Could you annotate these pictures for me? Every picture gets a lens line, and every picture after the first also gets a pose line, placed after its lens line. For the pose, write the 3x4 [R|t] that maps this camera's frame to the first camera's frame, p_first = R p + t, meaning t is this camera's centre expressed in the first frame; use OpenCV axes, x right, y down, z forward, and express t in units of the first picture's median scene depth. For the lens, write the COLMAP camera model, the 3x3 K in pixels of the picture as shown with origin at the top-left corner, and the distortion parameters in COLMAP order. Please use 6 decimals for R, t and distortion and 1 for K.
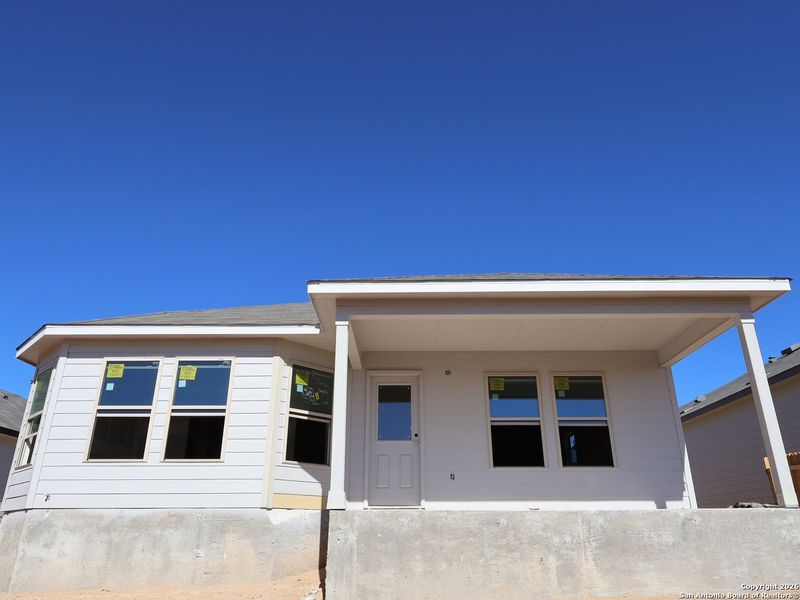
lens RADIAL K [[581.3, 0, 400.0], [0, 581.3, 300.0], [0, 0, 1]] dist [-0.000470, -0.002979]
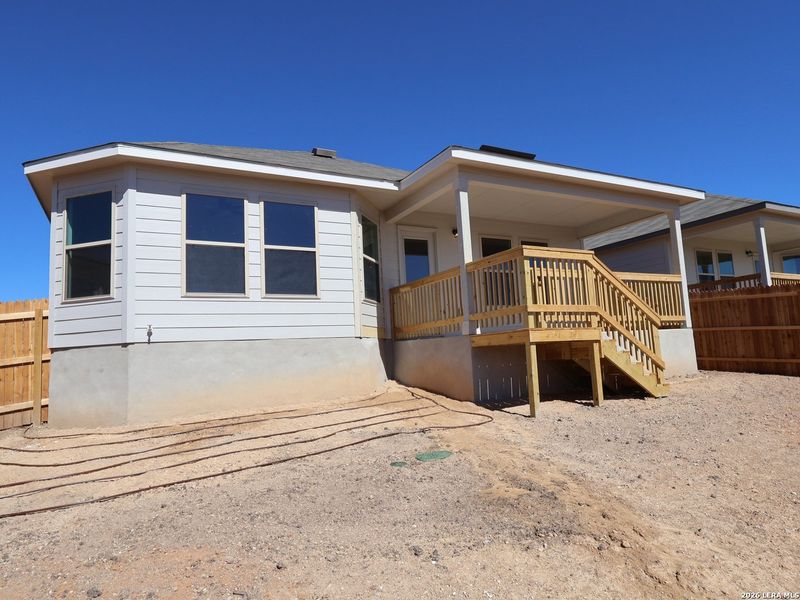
lens RADIAL K [[503.4, 0, 400.0], [0, 503.4, 300.0], [0, 0, 1]] dist [0.002306, 0.000215]
pose [[0.881268, 0.013339, 0.472428, -0.604170], [-0.133981, 0.965645, 0.222663, 0.046258], [-0.453228, -0.259523, 0.852779, 0.110352]]
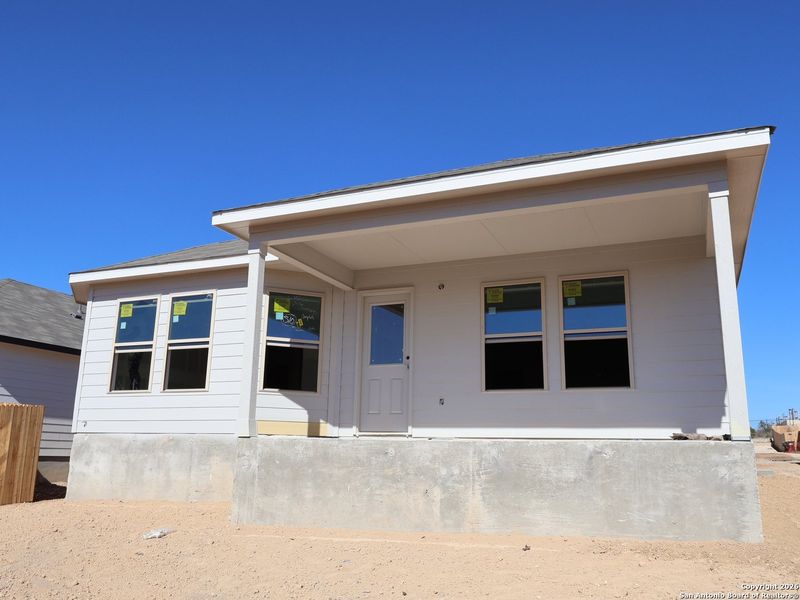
lens RADIAL K [[680.2, 0, 400.0], [0, 680.2, 300.0], [0, 0, 1]] dist [-0.008983, -0.002836]
pose [[0.918381, -0.069388, -0.389565, 0.484689], [0.129963, 0.982783, 0.131331, 0.002618], [0.373745, -0.171241, 0.911587, 0.044251]]
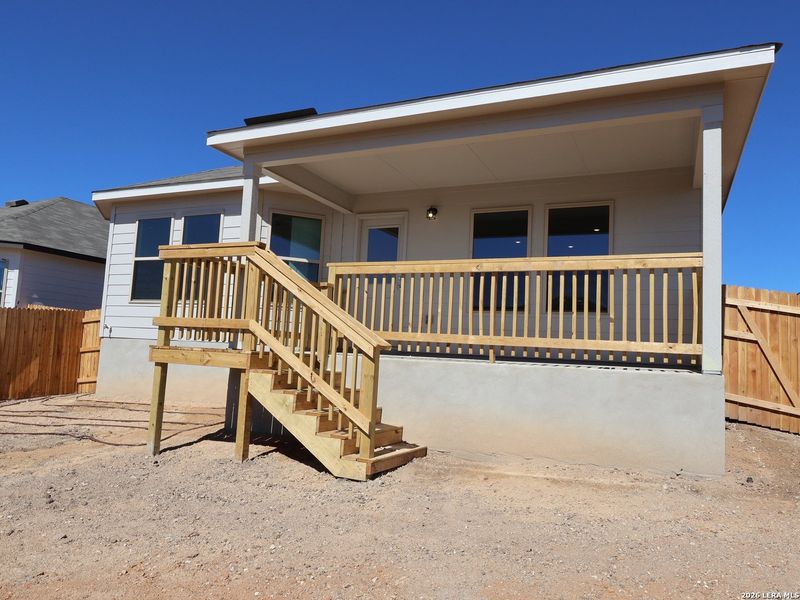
lens RADIAL K [[581.3, 0, 400.0], [0, 581.3, 300.0], [0, 0, 1]] dist [-0.000470, -0.002979]
pose [[0.903892, 0.008566, -0.427676, 0.490305], [0.109777, 0.961670, 0.251276, 0.025178], [0.413436, -0.274075, 0.868305, 0.162283]]
